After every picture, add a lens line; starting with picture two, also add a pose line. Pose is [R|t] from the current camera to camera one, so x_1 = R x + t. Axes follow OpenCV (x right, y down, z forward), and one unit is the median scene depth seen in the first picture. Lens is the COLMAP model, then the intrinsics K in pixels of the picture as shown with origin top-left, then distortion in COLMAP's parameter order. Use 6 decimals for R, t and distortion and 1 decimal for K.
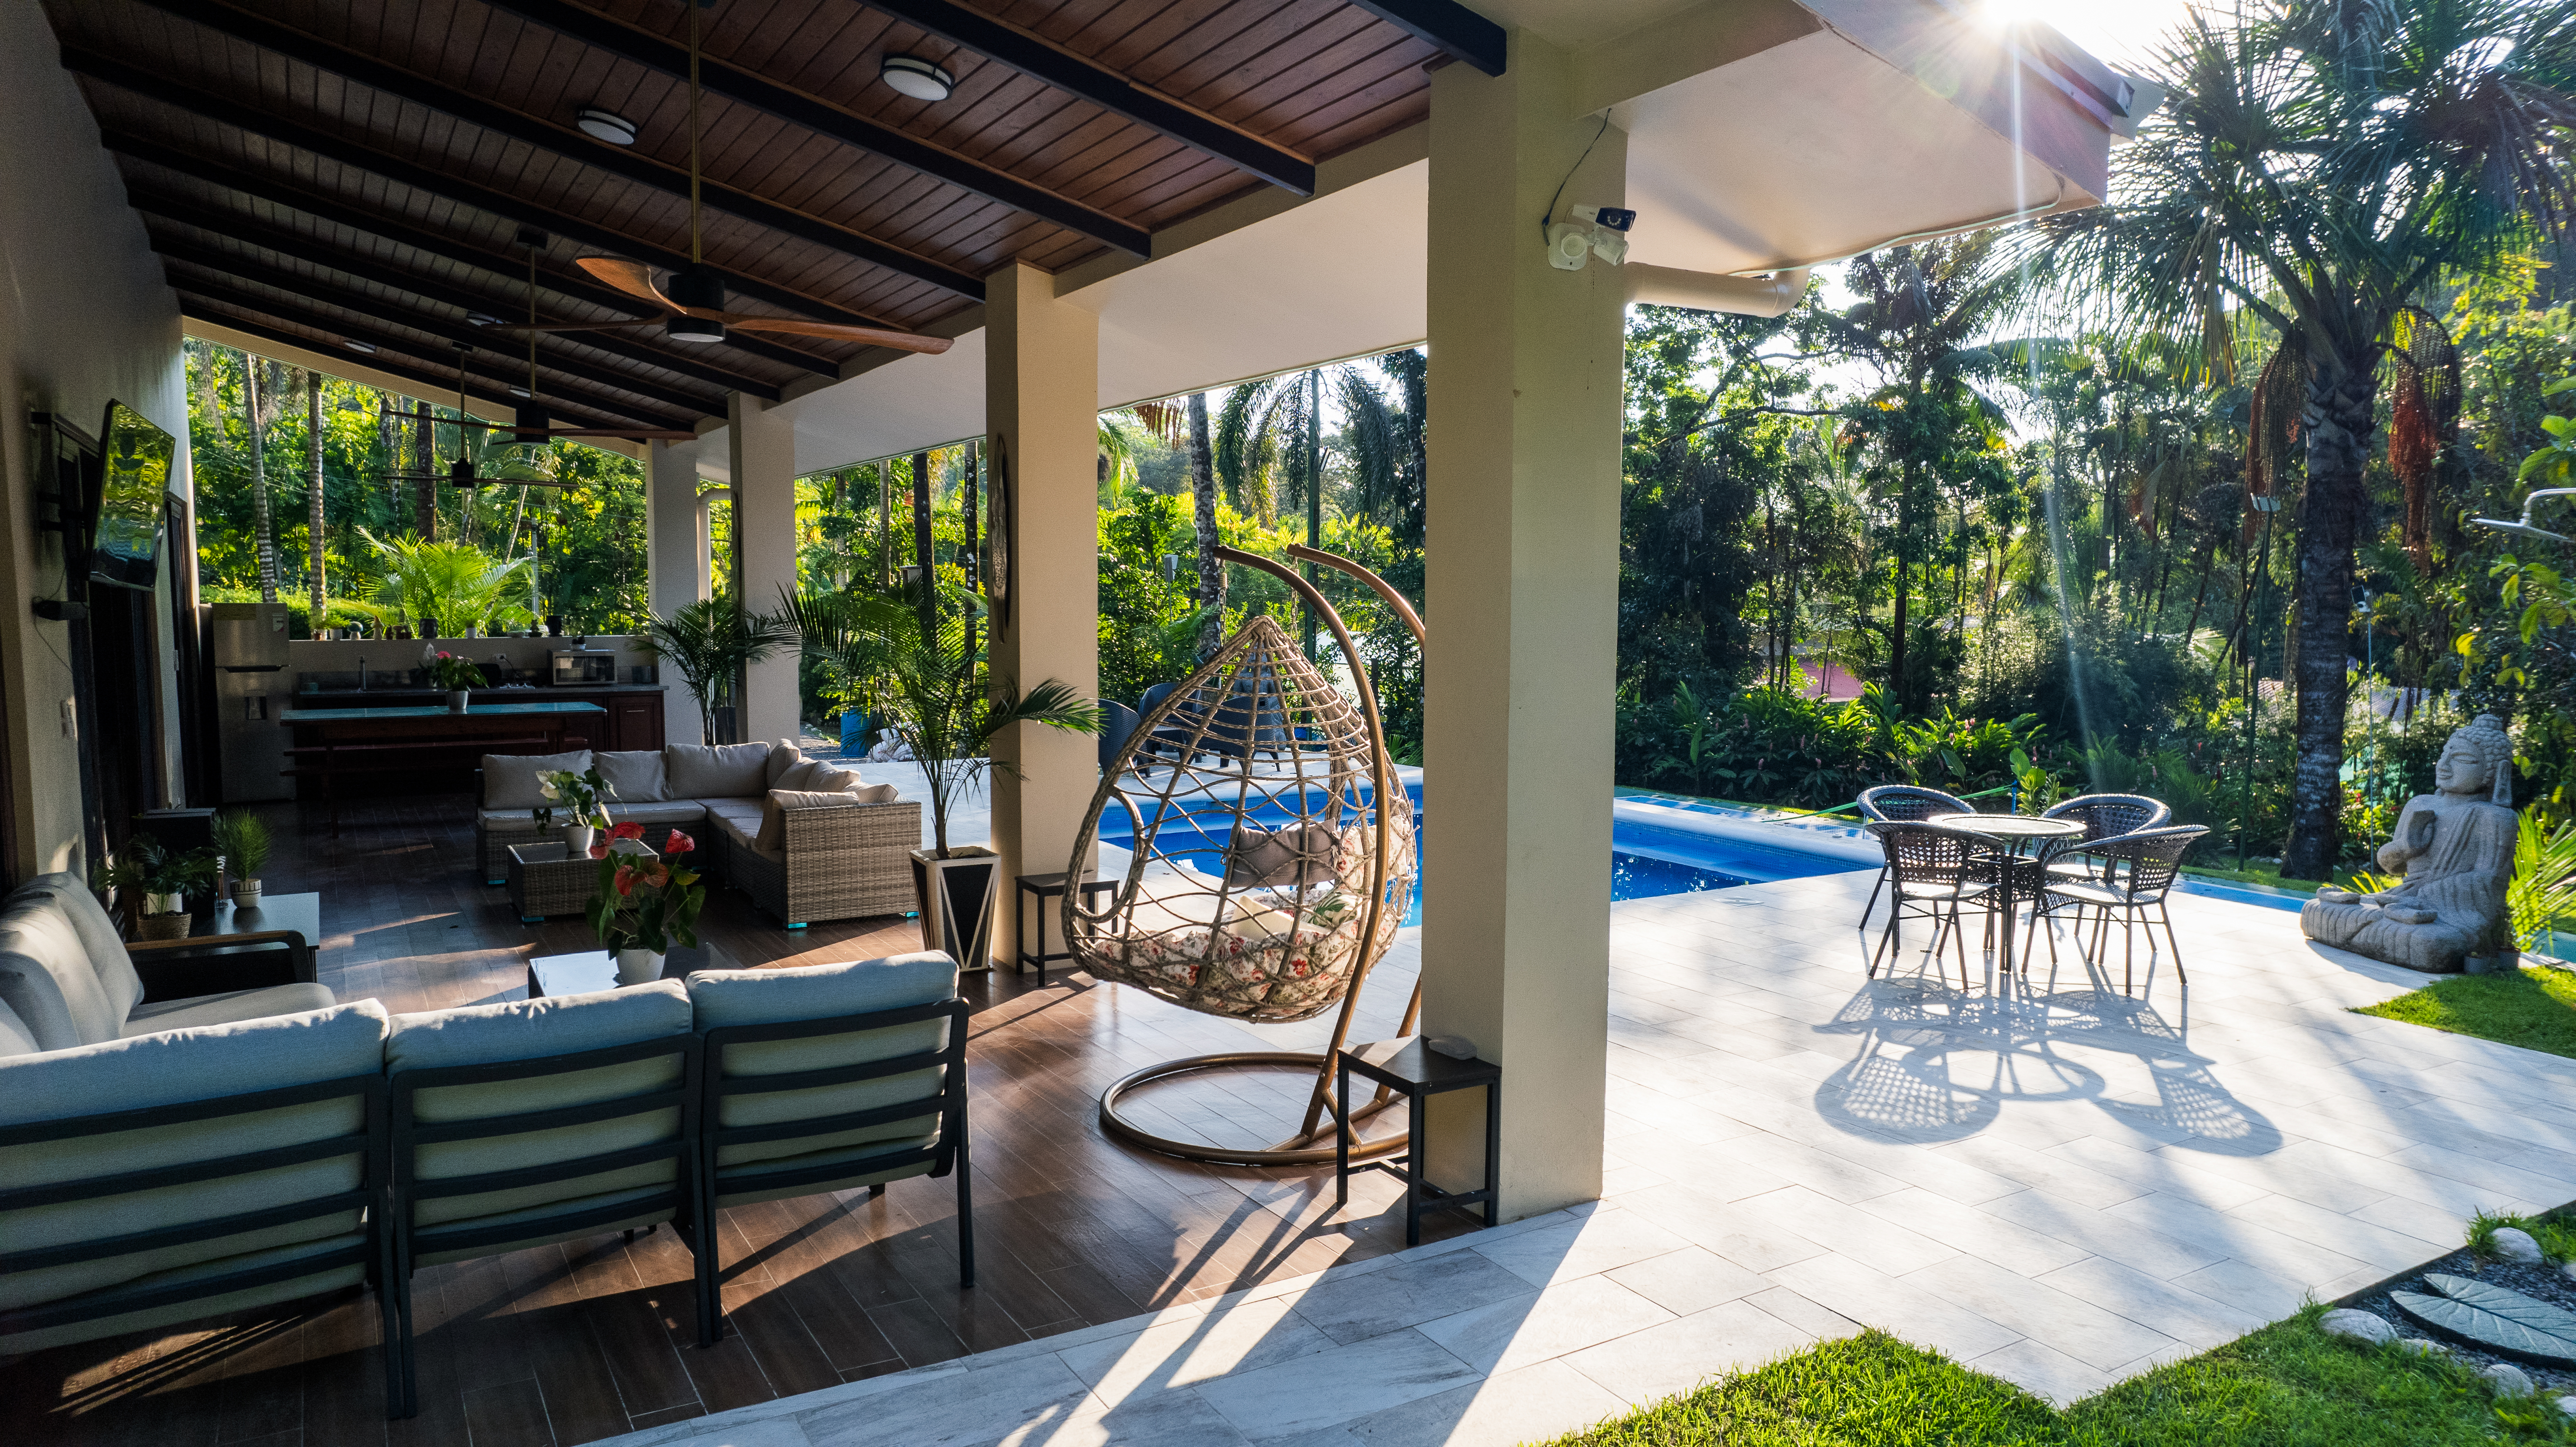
lens RADIAL K [[1644.8, 0, 1289.7], [0, 1644.8, 730.2], [0, 0, 1]] dist [-0.045392, 0.005336]
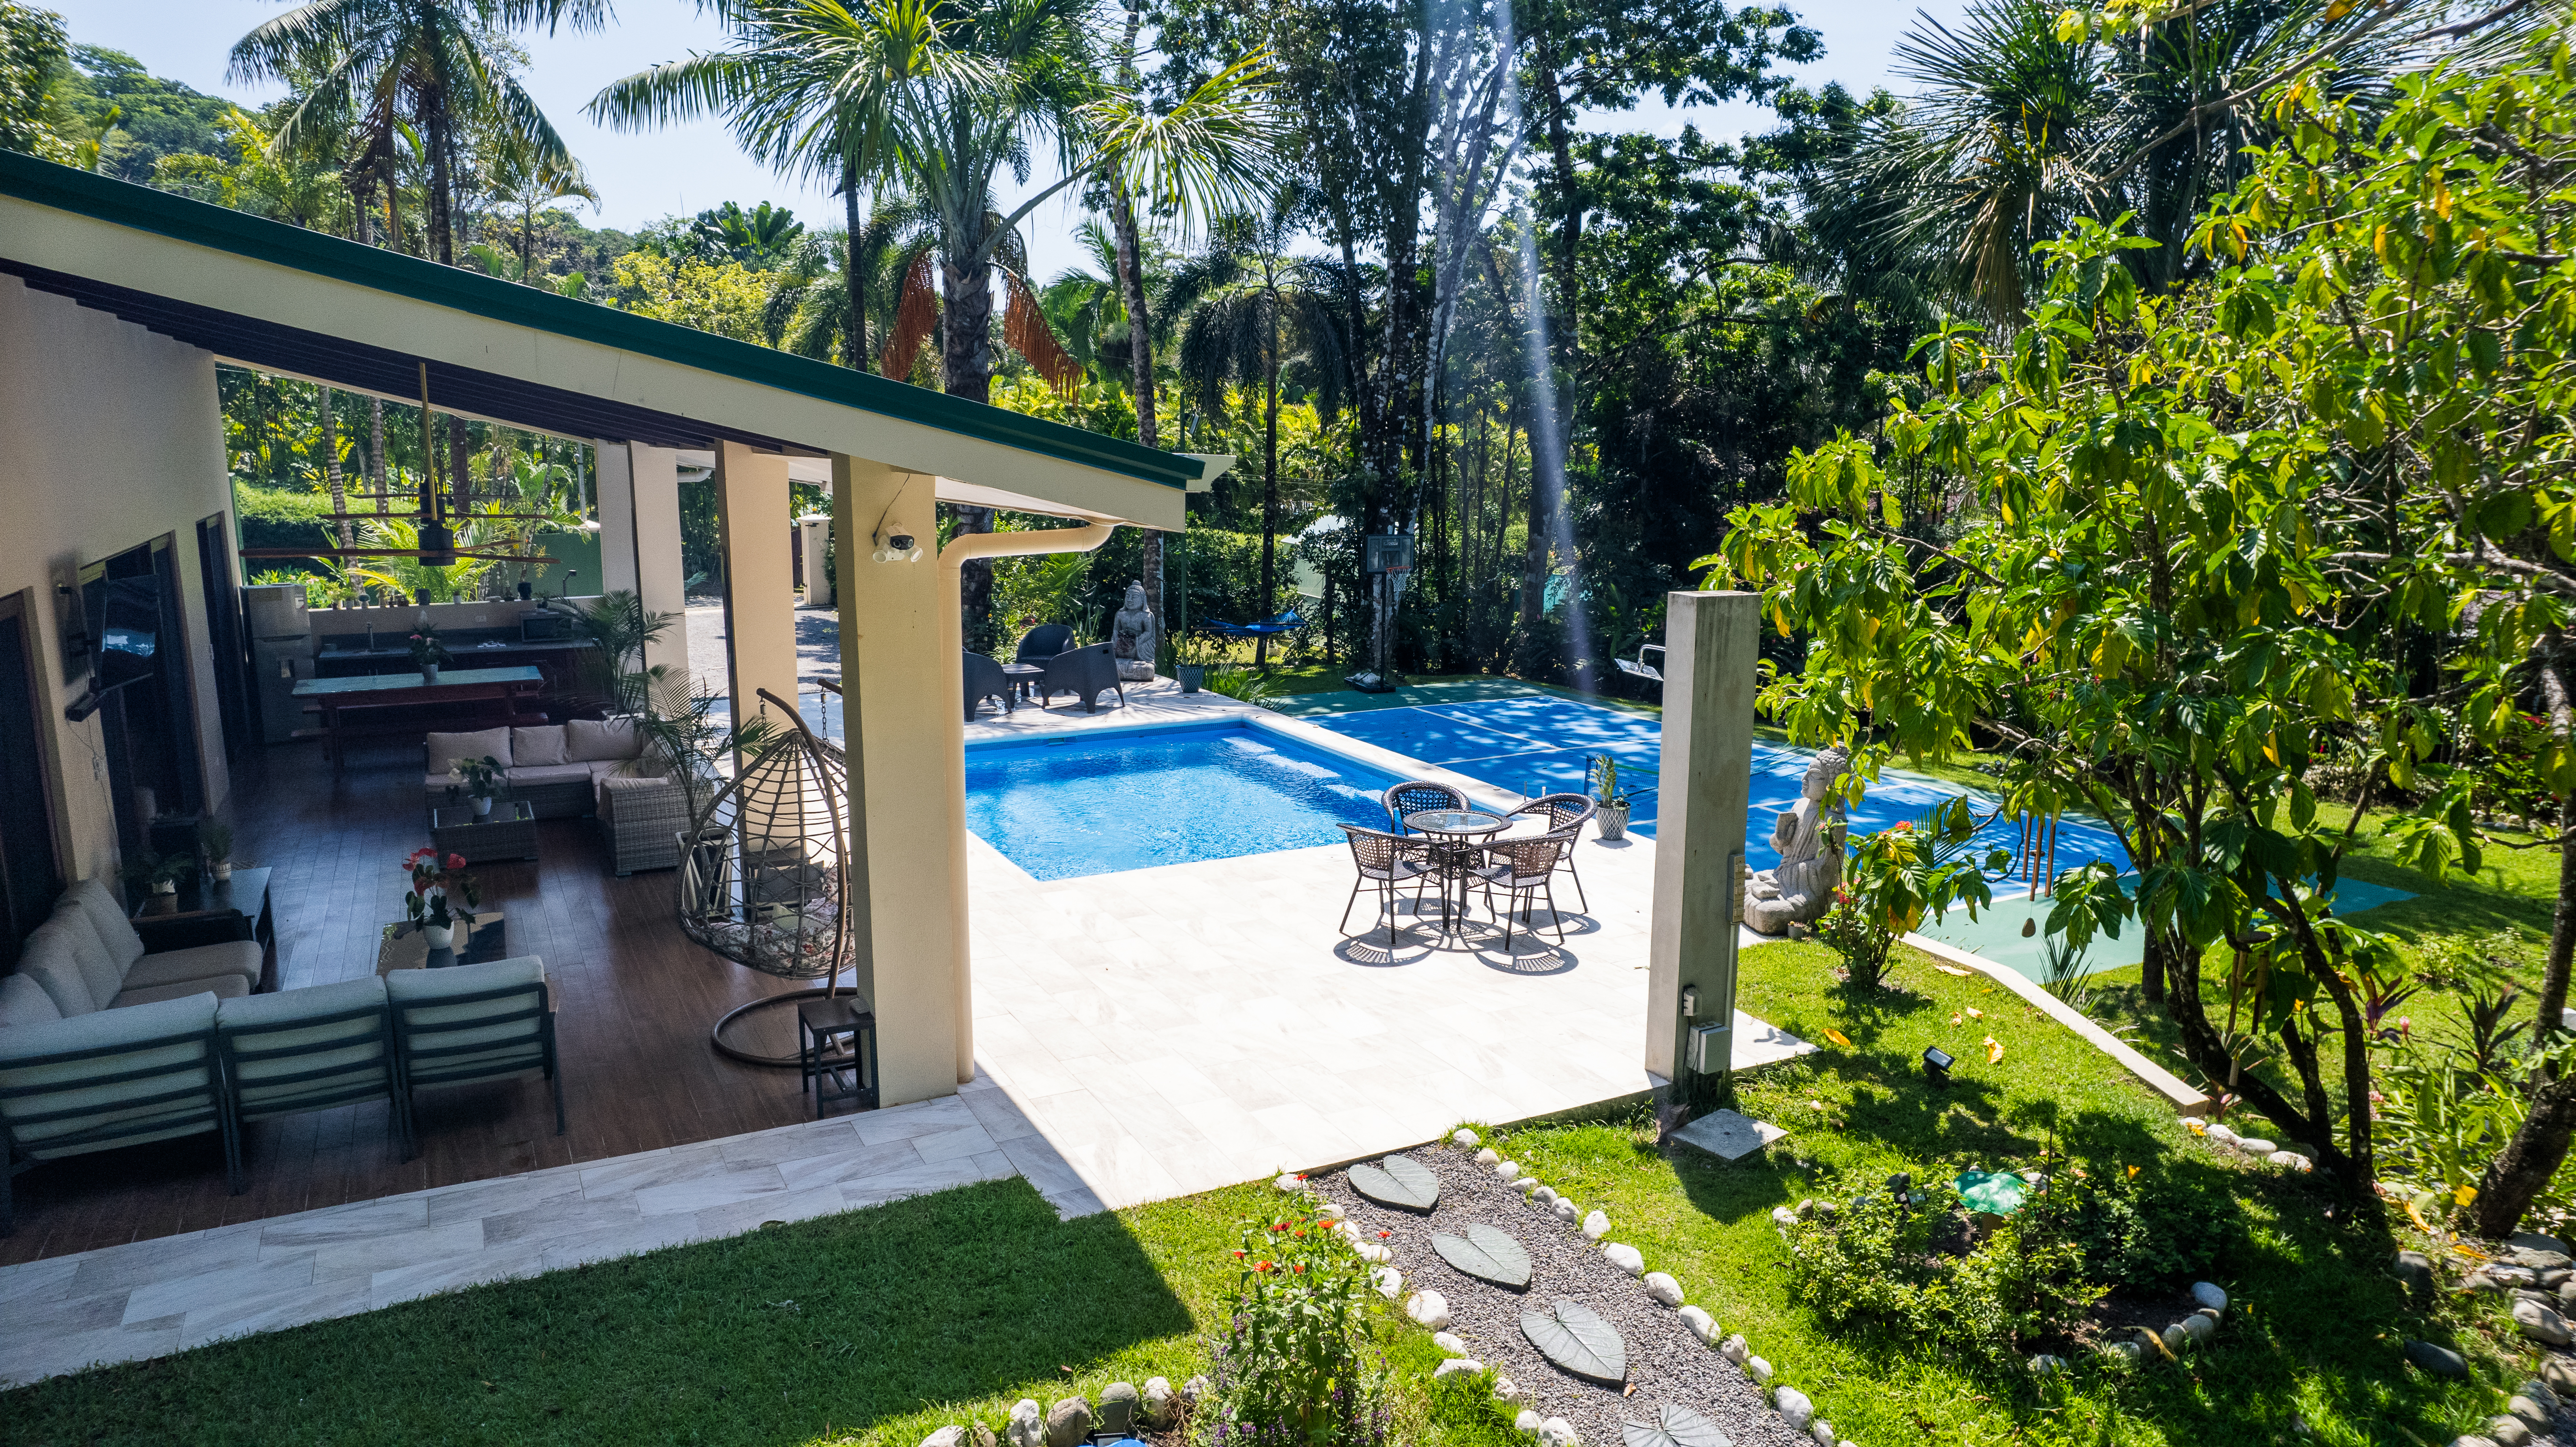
lens RADIAL K [[1644.8, 0, 1285.6], [0, 1644.8, 719.6], [0, 0, 1]] dist [-0.045392, 0.005336]
pose [[0.998356, 0.006053, -0.056997, 0.734407], [-0.001105, 0.996255, 0.086452, -0.289356], [0.057307, -0.086247, 0.994624, -0.744087]]
